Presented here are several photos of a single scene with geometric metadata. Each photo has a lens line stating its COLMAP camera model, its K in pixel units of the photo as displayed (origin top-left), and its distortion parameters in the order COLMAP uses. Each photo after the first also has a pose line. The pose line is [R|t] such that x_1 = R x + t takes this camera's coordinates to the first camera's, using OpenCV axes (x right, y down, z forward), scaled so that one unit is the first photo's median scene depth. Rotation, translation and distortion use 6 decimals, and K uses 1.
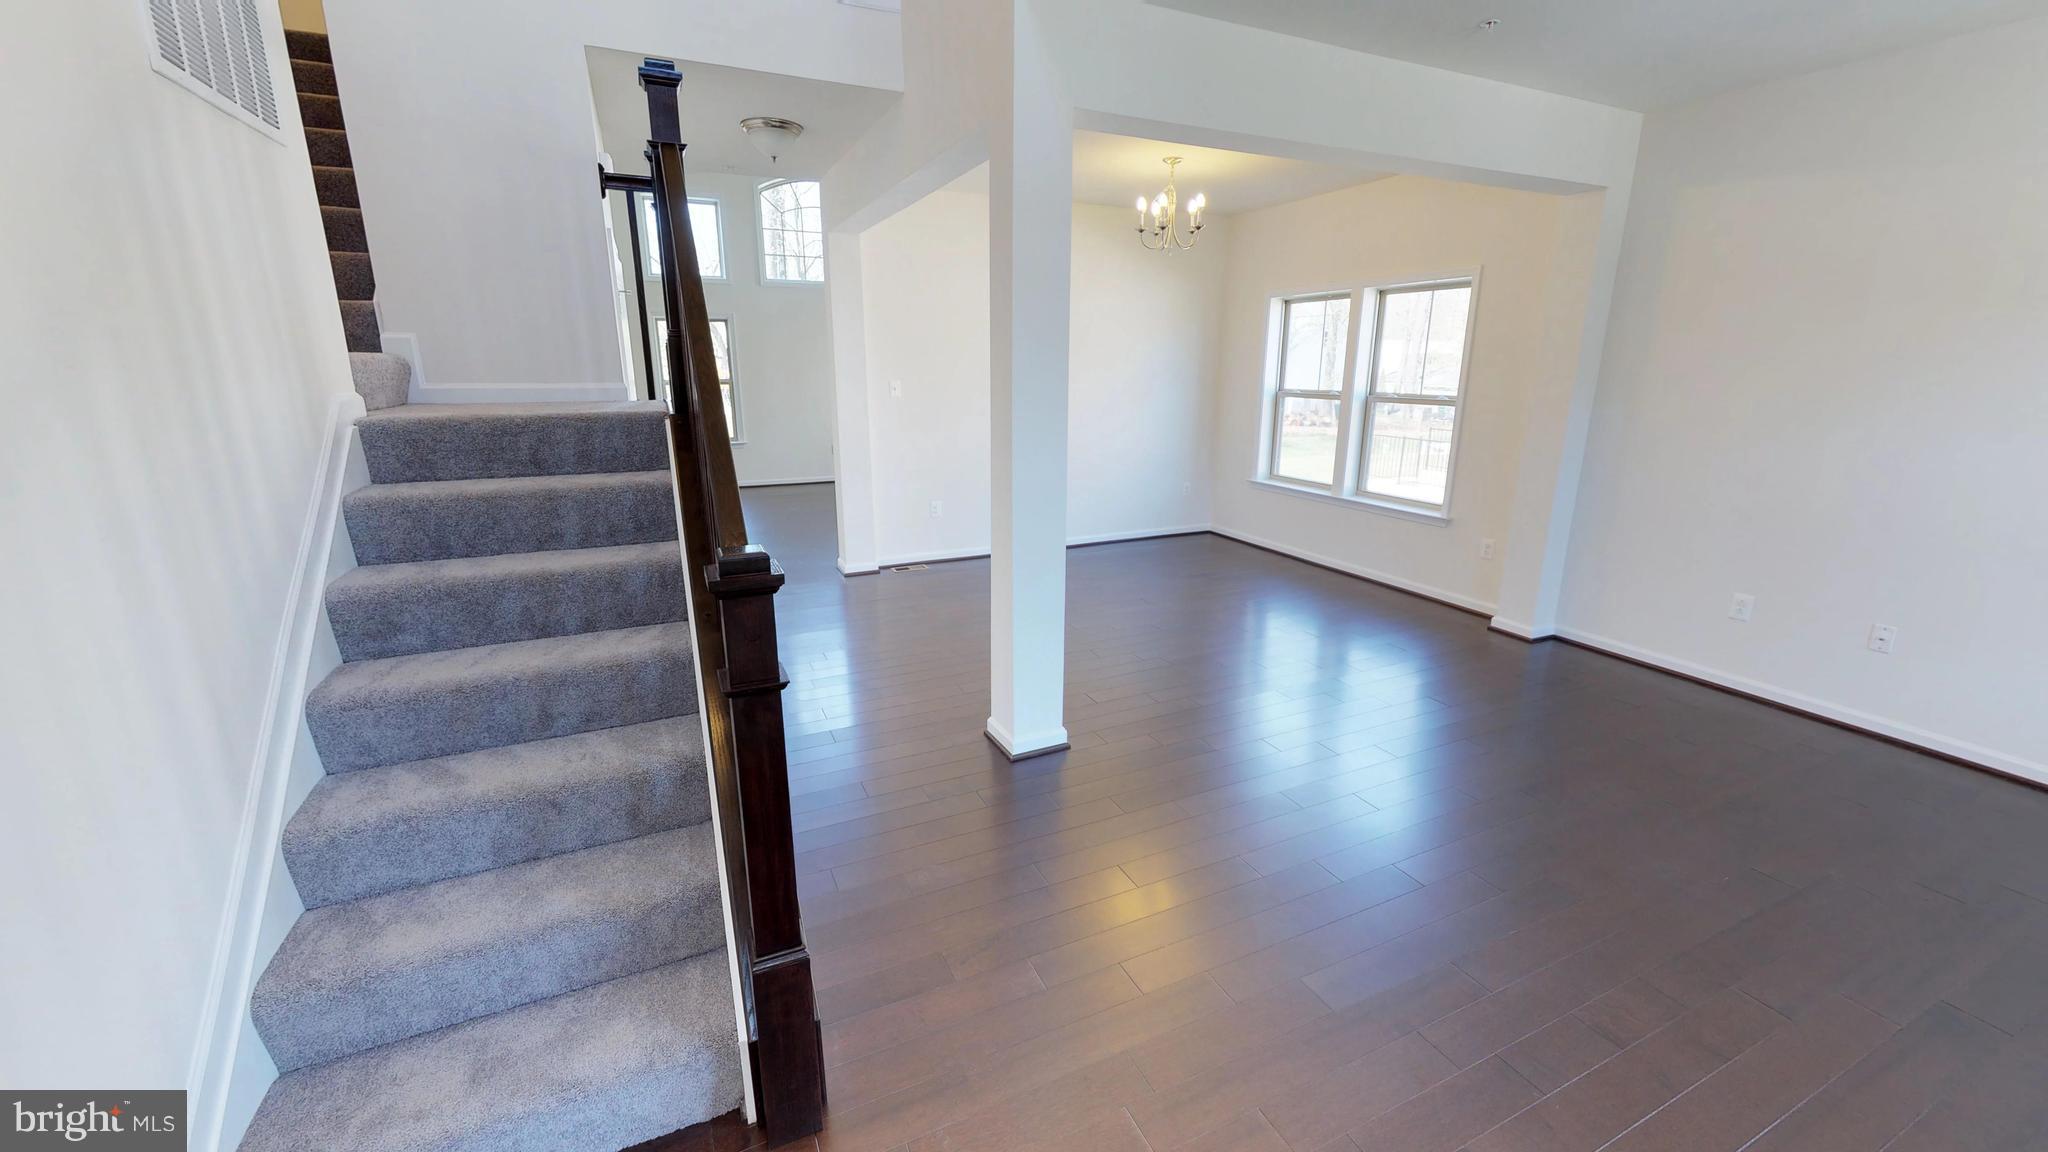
lens RADIAL K [[790.1, 0, 1016.6], [0, 790.1, 562.9], [0, 0, 1]] dist [0.002143, 0.000128]
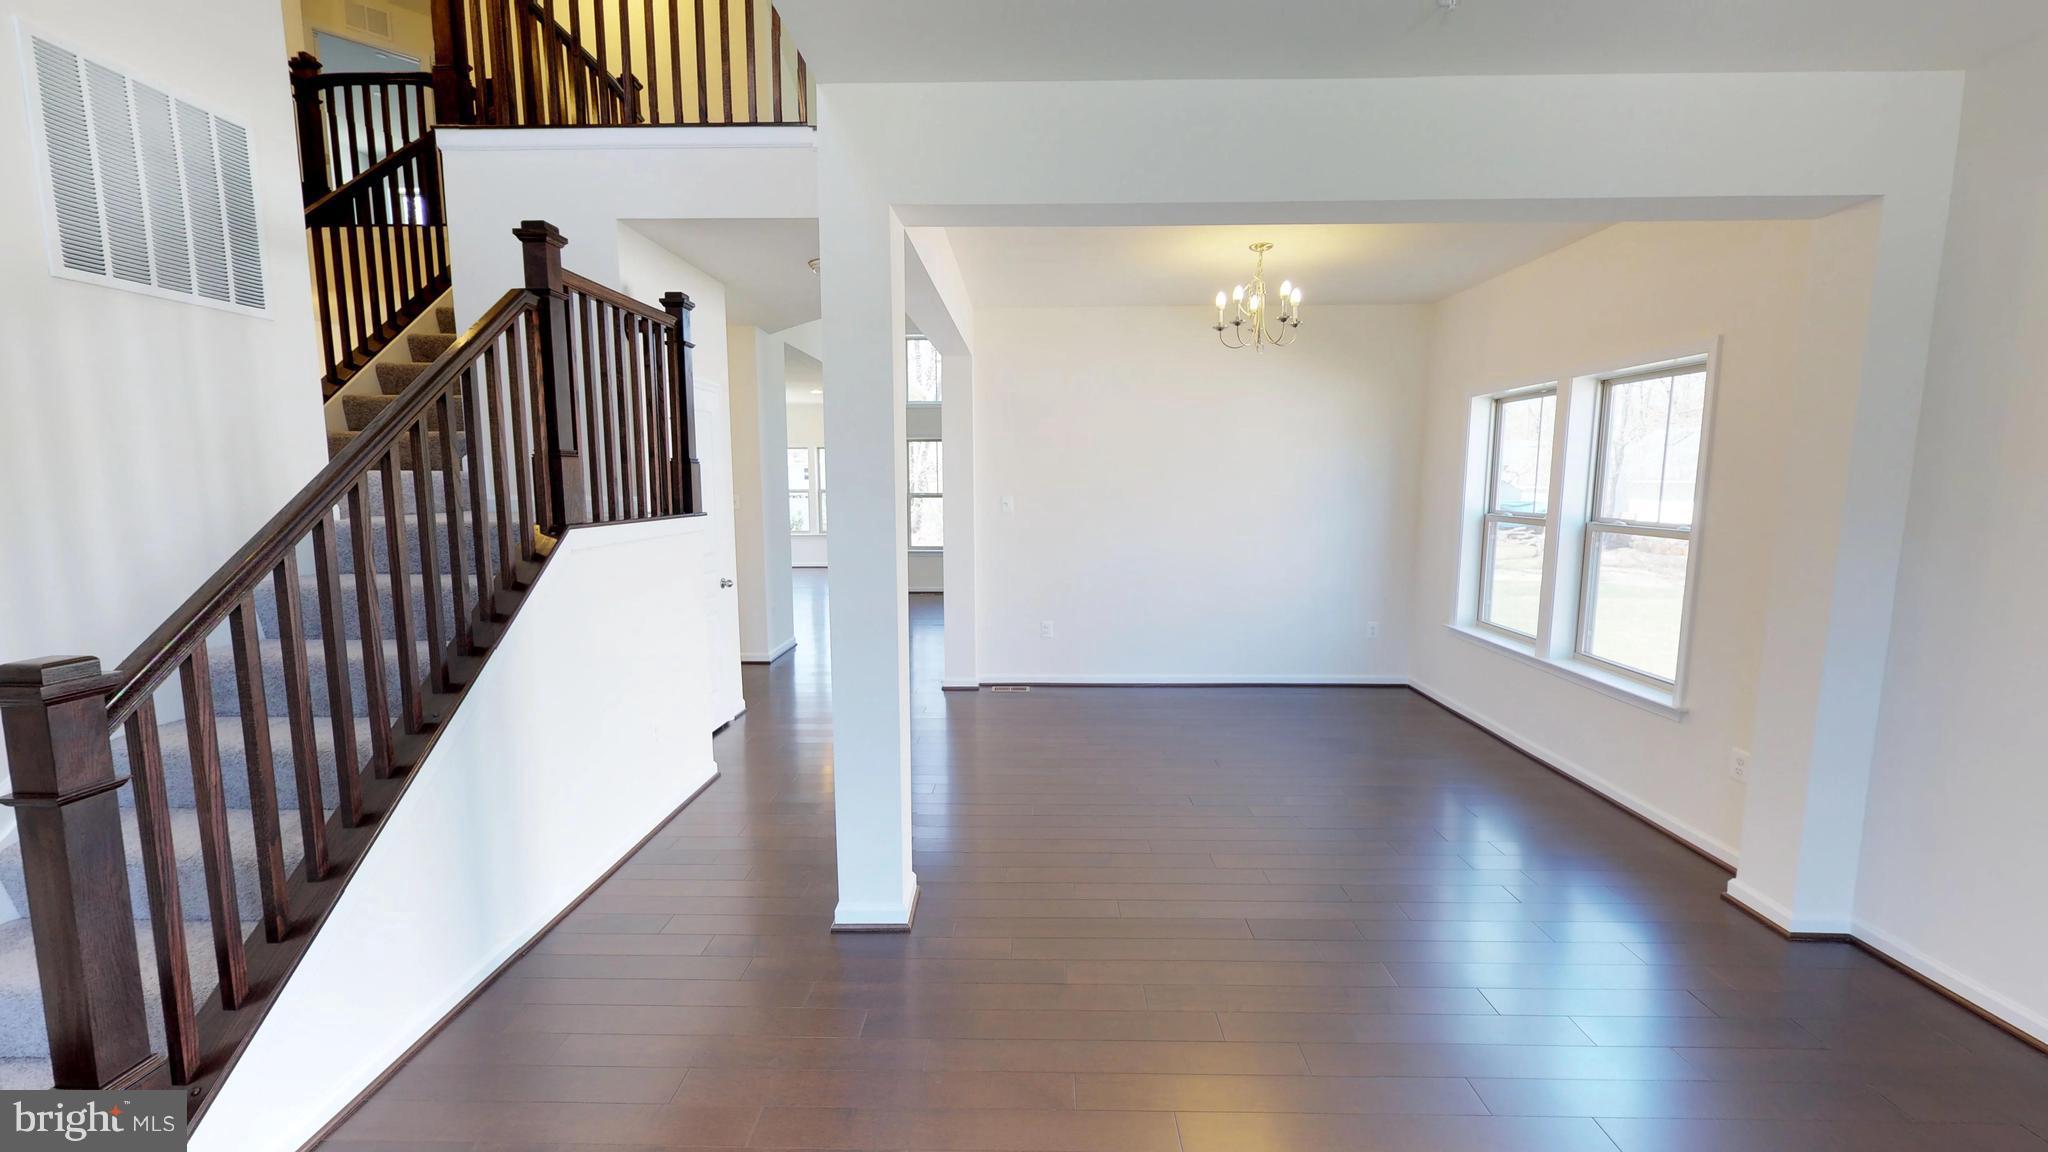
lens RADIAL K [[782.2, 0, 1019.5], [0, 782.2, 571.8], [0, 0, 1]] dist [-0.000597, 0.000026]
pose [[0.898284, 0.051276, -0.436413, 0.327323], [-0.106747, 0.988881, -0.103533, -0.042473], [0.426252, 0.139588, 0.893770, 0.168251]]
